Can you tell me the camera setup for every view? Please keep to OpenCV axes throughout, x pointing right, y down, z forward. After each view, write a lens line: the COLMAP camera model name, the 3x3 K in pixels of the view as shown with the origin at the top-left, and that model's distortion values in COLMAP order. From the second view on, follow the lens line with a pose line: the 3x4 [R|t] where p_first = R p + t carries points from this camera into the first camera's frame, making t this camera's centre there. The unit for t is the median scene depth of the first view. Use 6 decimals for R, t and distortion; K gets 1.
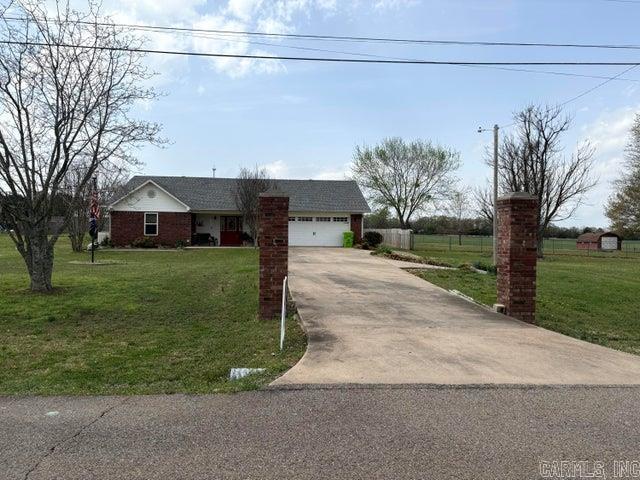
lens RADIAL K [[469.7, 0, 320.0], [0, 469.7, 240.0], [0, 0, 1]] dist [0.008645, 0.002325]
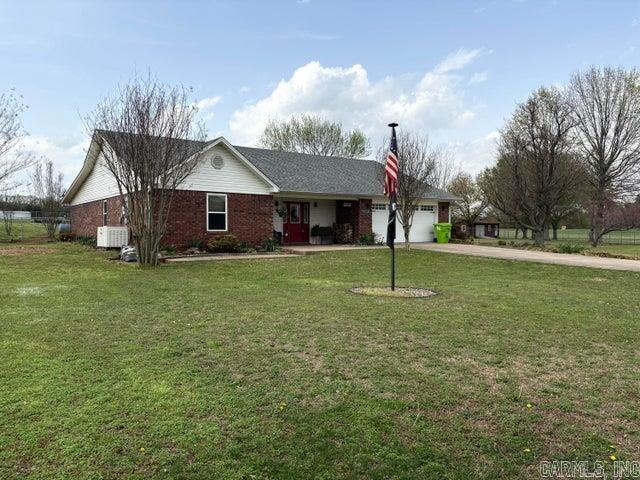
lens RADIAL K [[469.7, 0, 320.0], [0, 469.7, 240.0], [0, 0, 1]] dist [0.008645, 0.002325]
pose [[0.840883, -0.025683, 0.540607, -0.572115], [0.008989, 0.999398, 0.033497, -0.018107], [-0.541142, -0.023307, 0.840608, 0.422579]]
